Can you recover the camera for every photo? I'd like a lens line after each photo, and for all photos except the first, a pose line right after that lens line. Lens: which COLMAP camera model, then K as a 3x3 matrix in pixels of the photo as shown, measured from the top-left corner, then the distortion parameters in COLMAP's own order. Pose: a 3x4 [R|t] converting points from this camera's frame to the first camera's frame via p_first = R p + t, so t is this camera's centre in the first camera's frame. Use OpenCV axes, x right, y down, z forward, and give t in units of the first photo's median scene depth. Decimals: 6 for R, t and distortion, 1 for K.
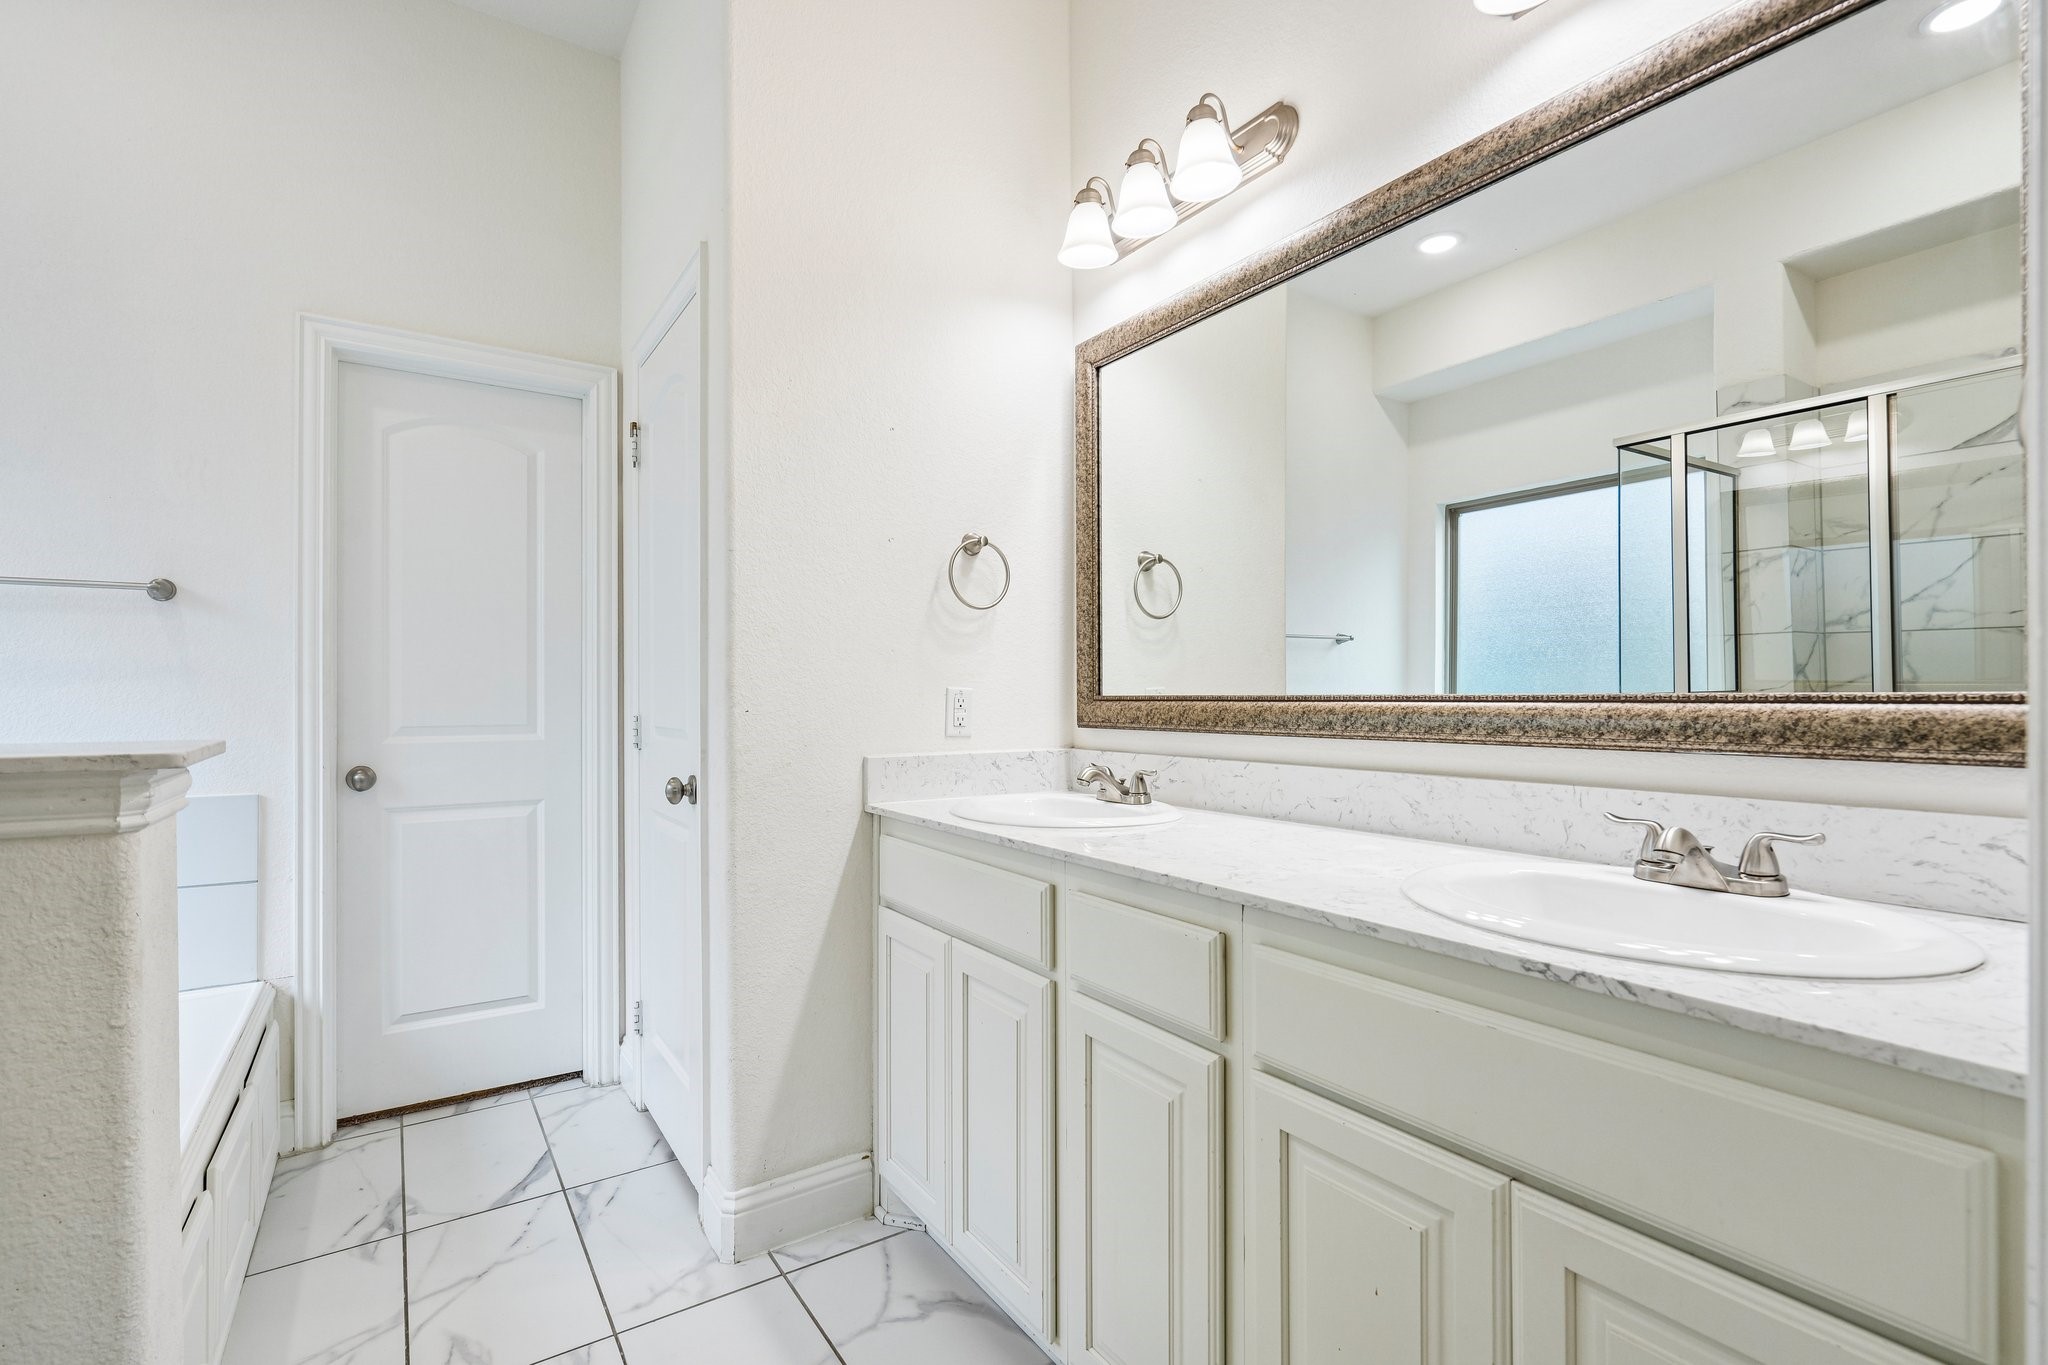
lens RADIAL K [[950.9, 0, 1018.1], [0, 950.9, 690.2], [0, 0, 1]] dist [-0.001105, 0.000412]
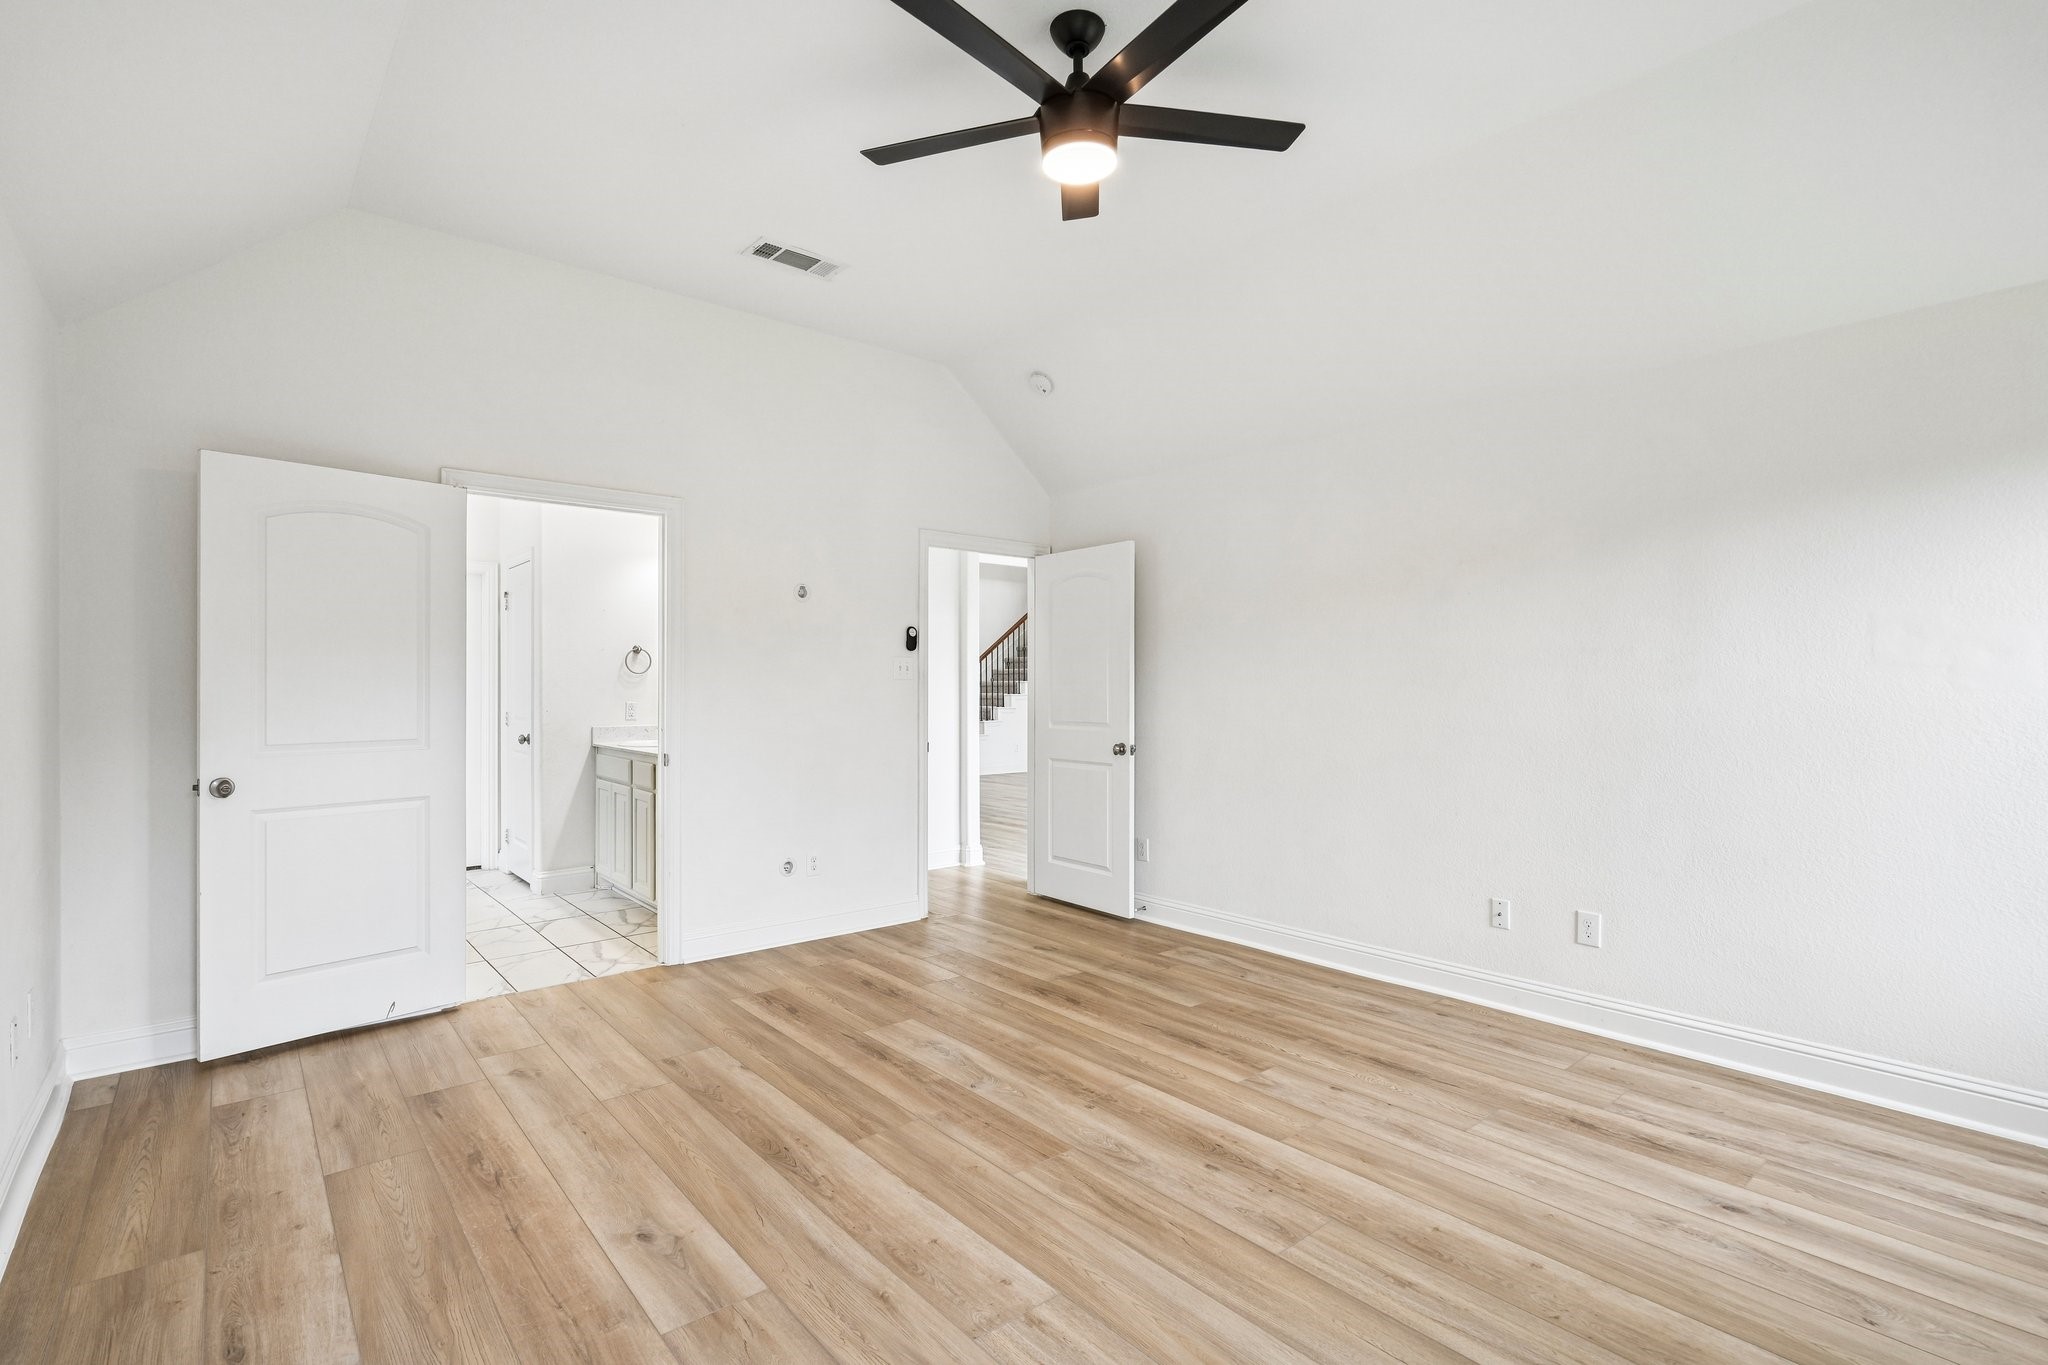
lens RADIAL K [[950.9, 0, 1018.1], [0, 950.9, 690.2], [0, 0, 1]] dist [-0.001105, 0.000412]
pose [[0.992177, 0.004102, 0.124774, 0.708587], [-0.005259, 0.999946, 0.008940, -0.067823], [-0.124731, -0.009527, 0.992145, -1.879498]]
